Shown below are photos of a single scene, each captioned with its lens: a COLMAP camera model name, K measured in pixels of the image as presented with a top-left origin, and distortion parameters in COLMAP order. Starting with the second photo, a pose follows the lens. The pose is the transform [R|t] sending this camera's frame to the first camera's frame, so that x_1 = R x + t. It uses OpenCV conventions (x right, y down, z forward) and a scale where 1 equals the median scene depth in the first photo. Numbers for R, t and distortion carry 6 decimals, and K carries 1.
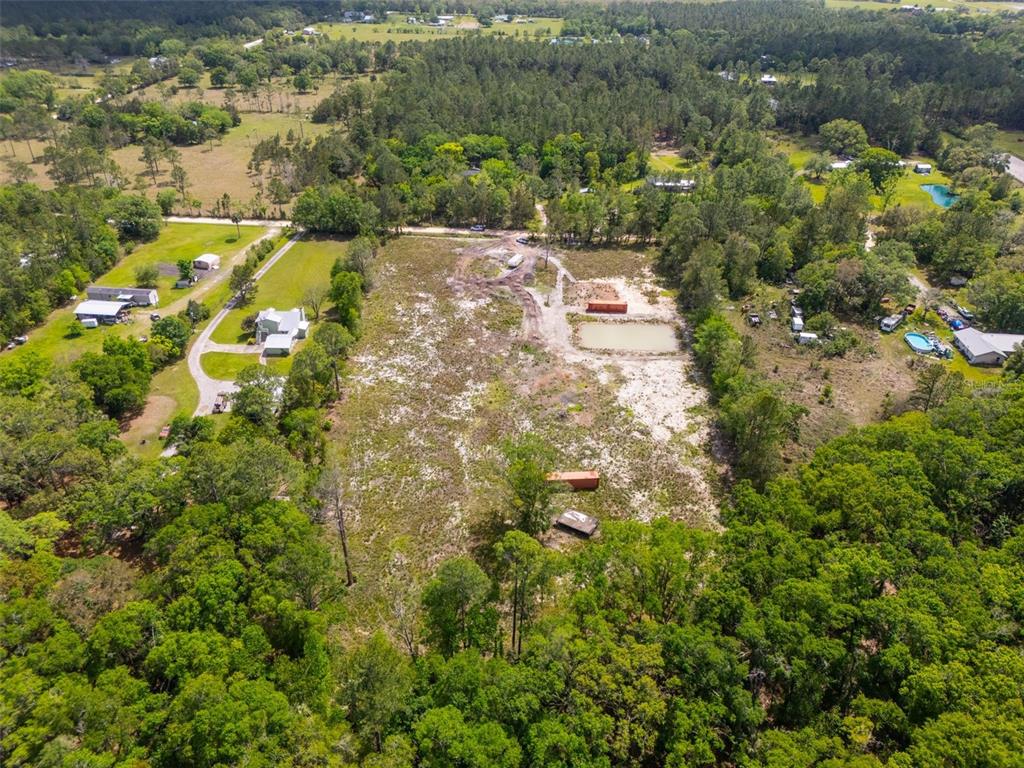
lens RADIAL K [[746.0, 0, 504.7], [0, 746.0, 382.7], [0, 0, 1]] dist [0.081629, -0.092529]
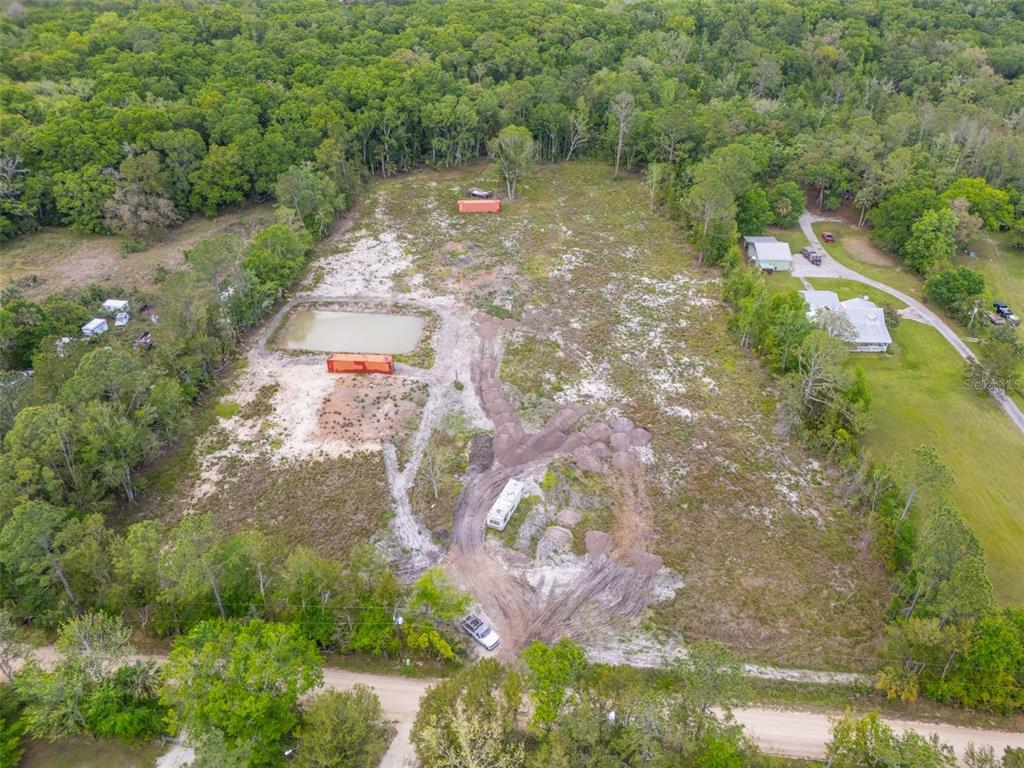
lens RADIAL K [[746.0, 0, 514.8], [0, 746.0, 390.7], [0, 0, 1]] dist [0.081629, -0.092529]
pose [[-0.999752, -0.021946, -0.003892, 0.014466], [-0.012777, 0.421203, 0.906877, -0.612019], [-0.018263, 0.906701, -0.421378, 1.209607]]
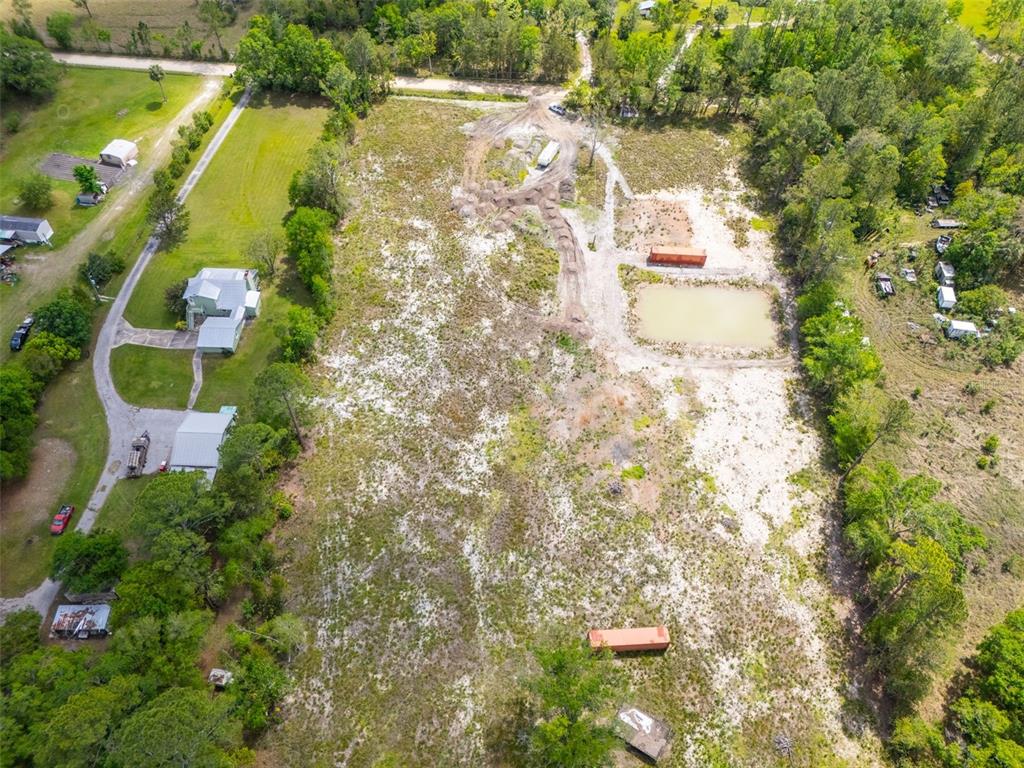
lens RADIAL K [[746.0, 0, 507.0], [0, 746.0, 379.4], [0, 0, 1]] dist [0.081629, -0.092529]
pose [[0.999802, 0.016578, -0.010989, -0.014735], [-0.011871, 0.940671, 0.339112, -0.220818], [0.015959, -0.338914, 0.940682, 0.269396]]
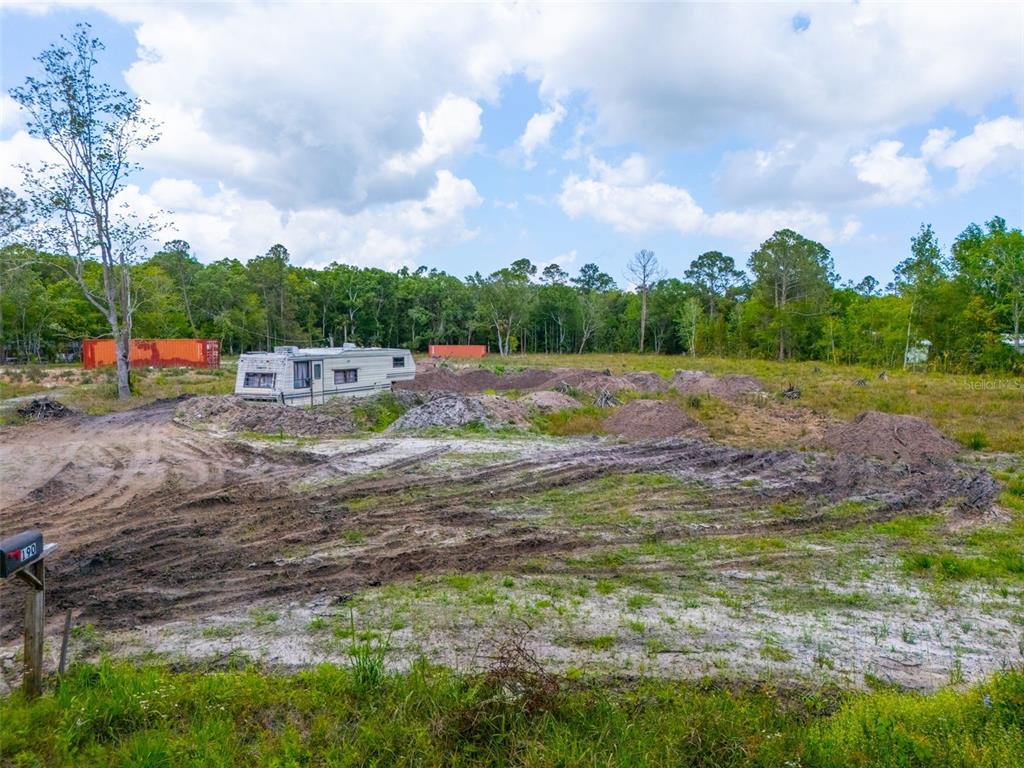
lens RADIAL K [[746.0, 0, 517.0], [0, 746.0, 388.1], [0, 0, 1]] dist [0.081629, -0.092529]
pose [[-0.998887, -0.014584, 0.044859, -0.022463], [0.013413, 0.823933, 0.566529, -0.250440], [-0.045223, 0.566500, -0.822820, 1.191652]]
